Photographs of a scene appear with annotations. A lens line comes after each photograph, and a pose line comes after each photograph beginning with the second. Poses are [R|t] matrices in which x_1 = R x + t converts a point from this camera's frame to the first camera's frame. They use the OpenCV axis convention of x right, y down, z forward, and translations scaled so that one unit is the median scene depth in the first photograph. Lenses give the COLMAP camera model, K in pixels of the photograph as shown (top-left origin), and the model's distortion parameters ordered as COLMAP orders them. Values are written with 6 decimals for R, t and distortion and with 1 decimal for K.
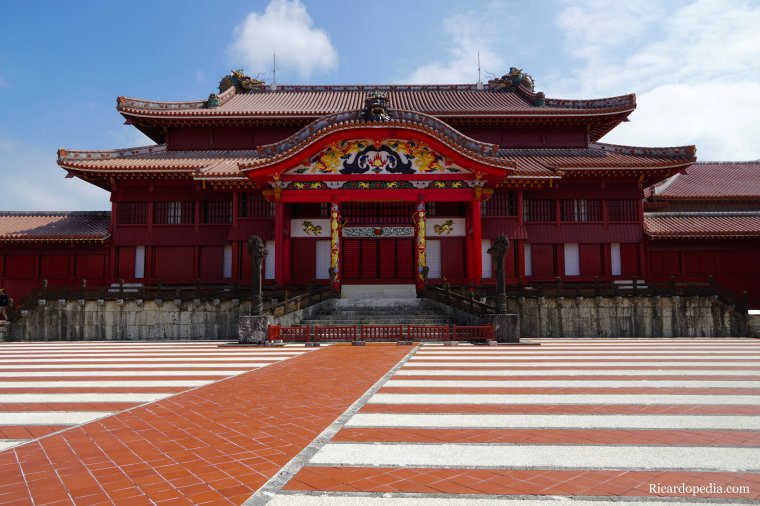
lens RADIAL K [[567.5, 0, 380.0], [0, 567.5, 253.0], [0, 0, 1]] dist [-0.022884, 0.008659]
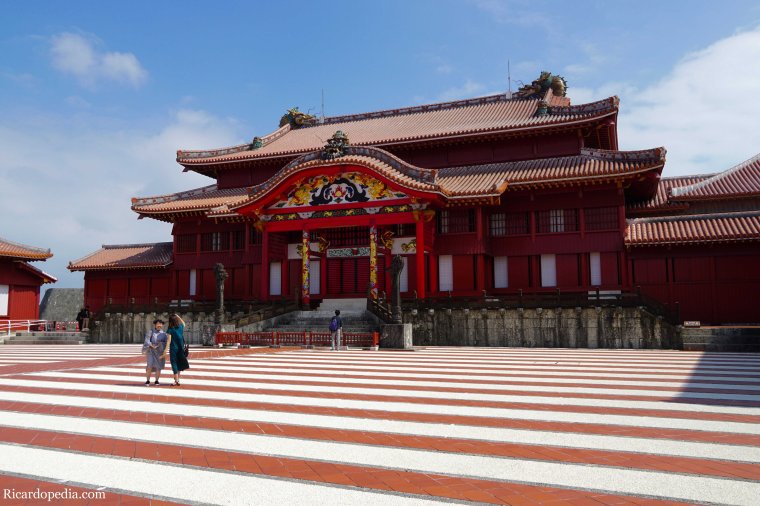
lens RADIAL K [[639.5, 0, 380.0], [0, 639.5, 253.0], [0, 0, 1]] dist [-0.002787, -0.001069]
pose [[0.930628, -0.037891, -0.364000, 0.547531], [0.035380, 0.999282, -0.013567, -0.017260], [0.364253, -0.000252, 0.931300, -0.189470]]
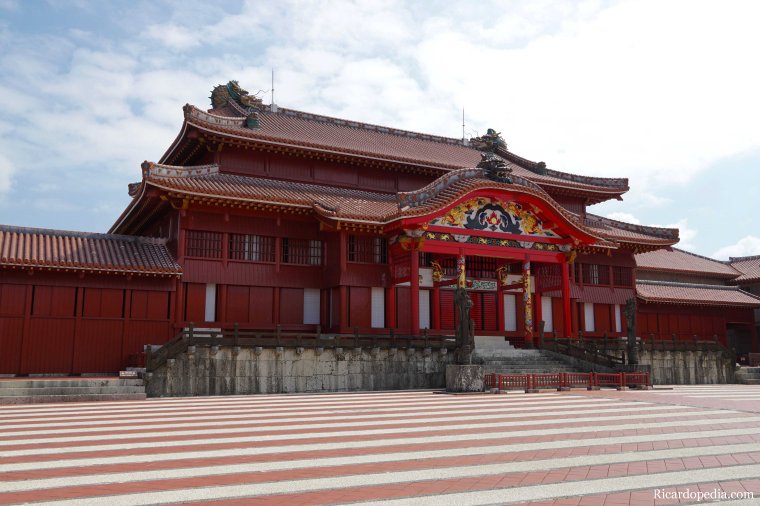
lens RADIAL K [[691.5, 0, 380.0], [0, 691.5, 253.0], [0, 0, 1]] dist [0.010781, 0.005284]
pose [[0.885568, 0.077155, 0.458058, -0.782299], [-0.049792, 0.996194, -0.071536, 0.003921], [-0.461834, 0.040543, 0.886039, -0.047078]]
